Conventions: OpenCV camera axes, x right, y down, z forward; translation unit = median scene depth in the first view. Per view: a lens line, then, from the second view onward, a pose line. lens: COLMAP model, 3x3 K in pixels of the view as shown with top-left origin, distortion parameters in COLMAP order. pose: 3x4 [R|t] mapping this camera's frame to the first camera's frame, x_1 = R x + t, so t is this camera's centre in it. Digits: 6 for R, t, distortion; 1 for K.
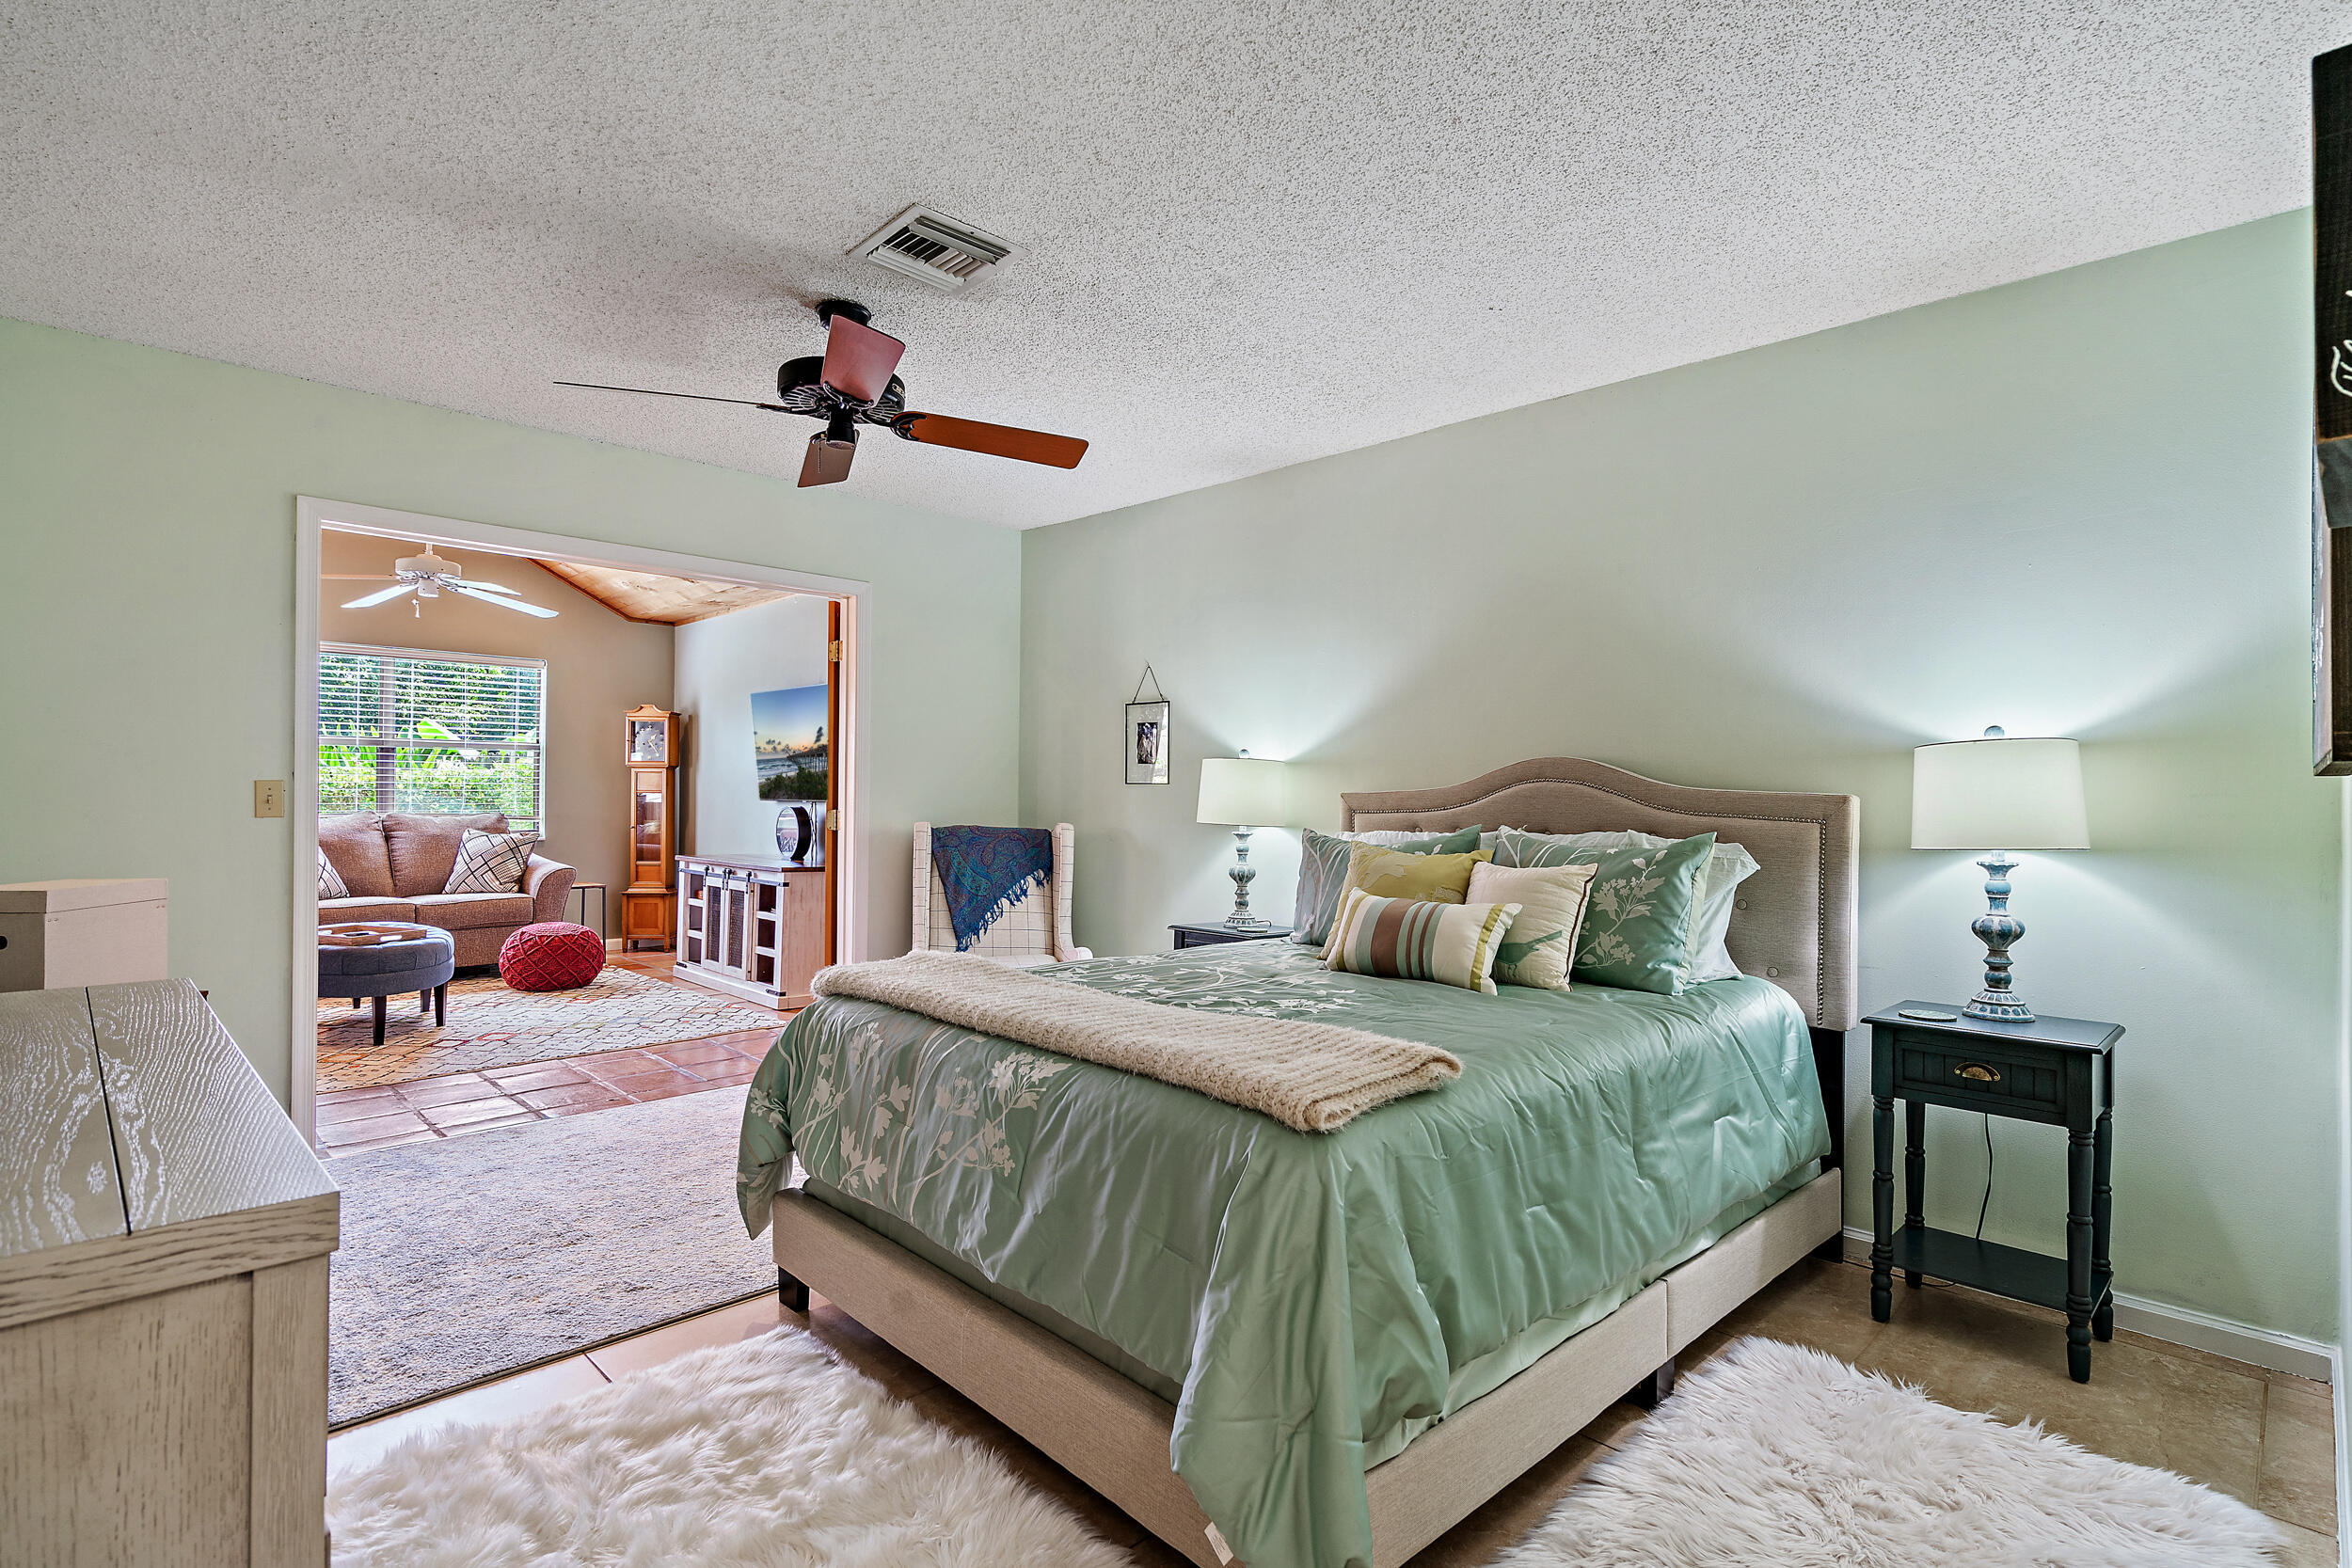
lens RADIAL K [[1140.0, 0, 1190.5], [0, 1140.0, 785.0], [0, 0, 1]] dist [0.005352, 0.000190]
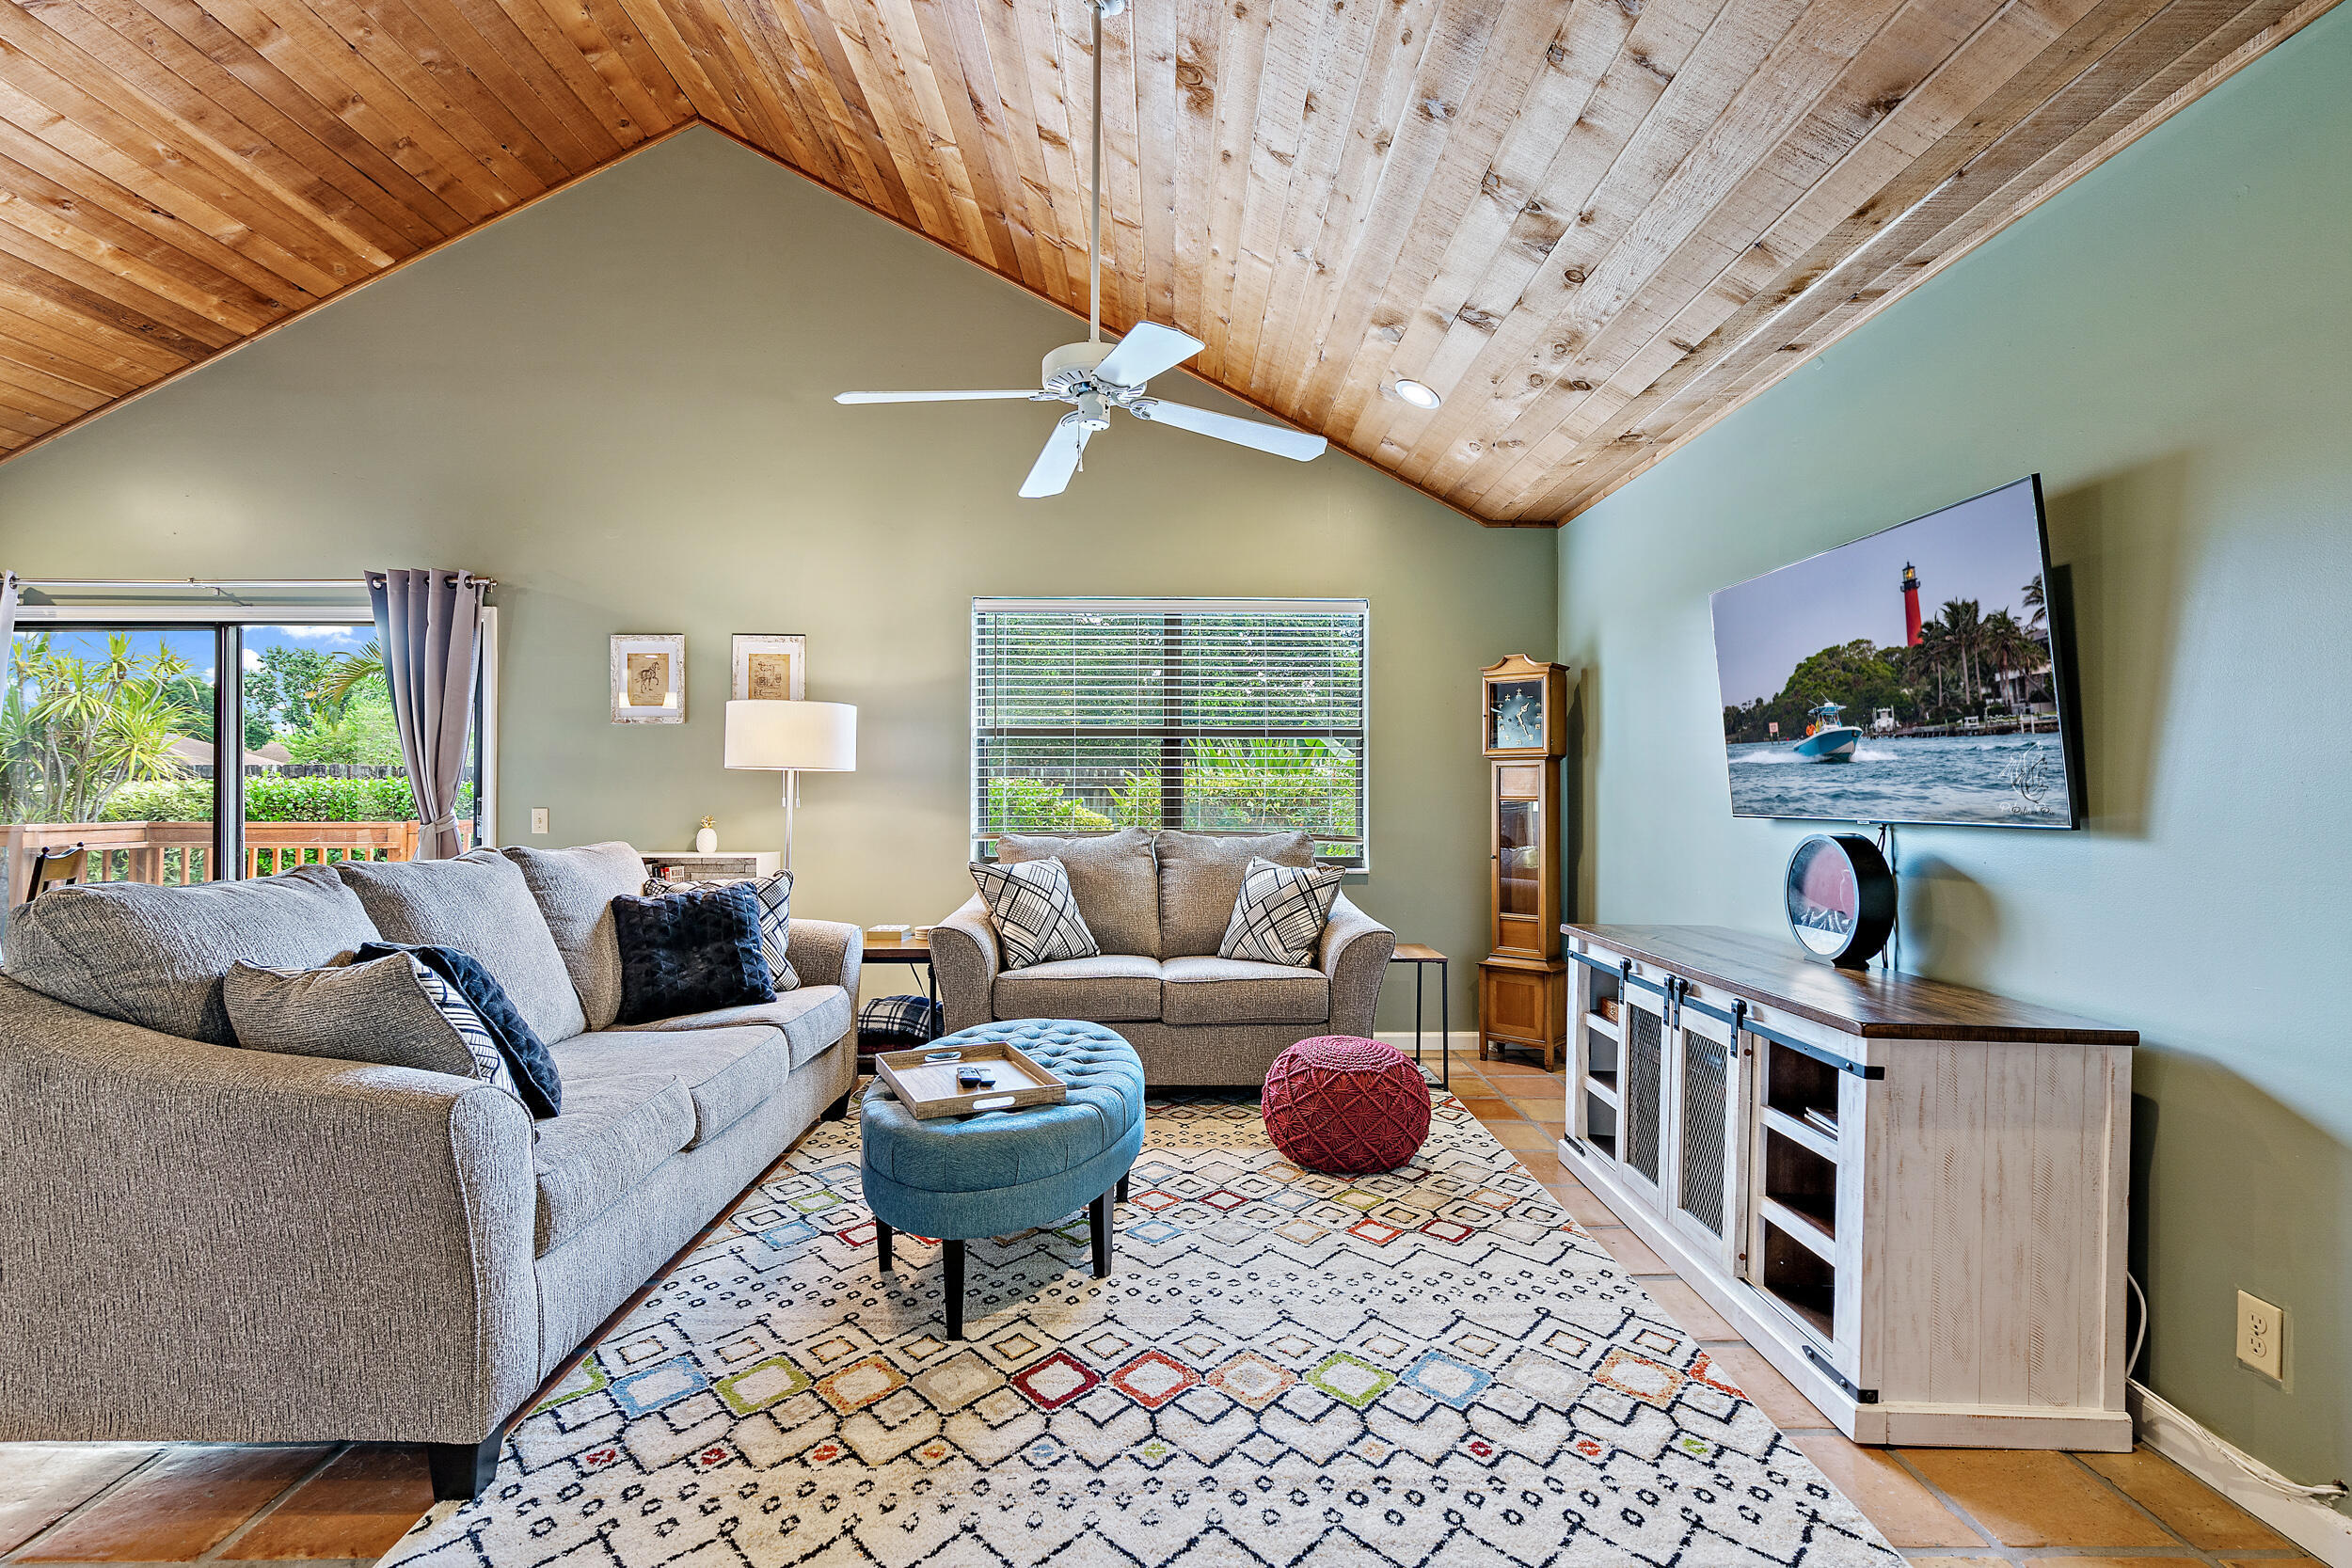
lens RADIAL K [[1016.4, 0, 1190.7], [0, 1016.4, 790.5], [0, 0, 1]] dist [0.004279, 0.000714]
pose [[0.713308, -0.009053, -0.700793, -0.254406], [0.008109, 0.999956, -0.004663, 0.002790], [0.700804, -0.002356, 0.713350, 0.569229]]
